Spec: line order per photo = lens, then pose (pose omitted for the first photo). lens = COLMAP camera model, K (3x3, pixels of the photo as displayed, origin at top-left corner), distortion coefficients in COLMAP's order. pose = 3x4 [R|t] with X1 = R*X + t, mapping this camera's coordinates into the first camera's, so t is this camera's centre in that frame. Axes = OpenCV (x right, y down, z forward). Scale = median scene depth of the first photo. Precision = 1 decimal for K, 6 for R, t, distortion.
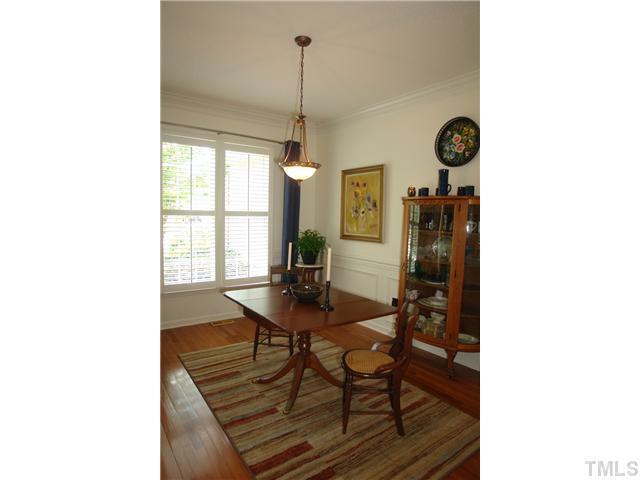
lens RADIAL K [[331.9, 0, 319.9], [0, 331.9, 240.3], [0, 0, 1]] dist [-0.031905, 0.001311]
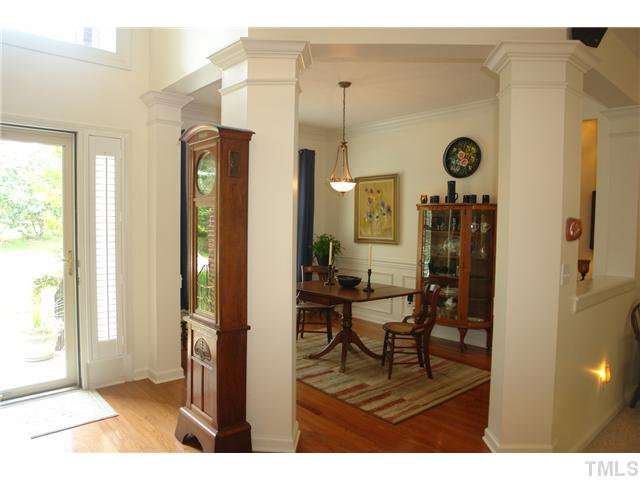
lens RADIAL K [[450.9, 0, 319.6], [0, 450.9, 240.2], [0, 0, 1]] dist [0.007966, 0.009365]
pose [[0.995299, -0.014855, 0.095703, -0.264434], [0.018025, 0.999314, -0.032349, 0.047580], [-0.095157, 0.033922, 0.994884, -0.586678]]
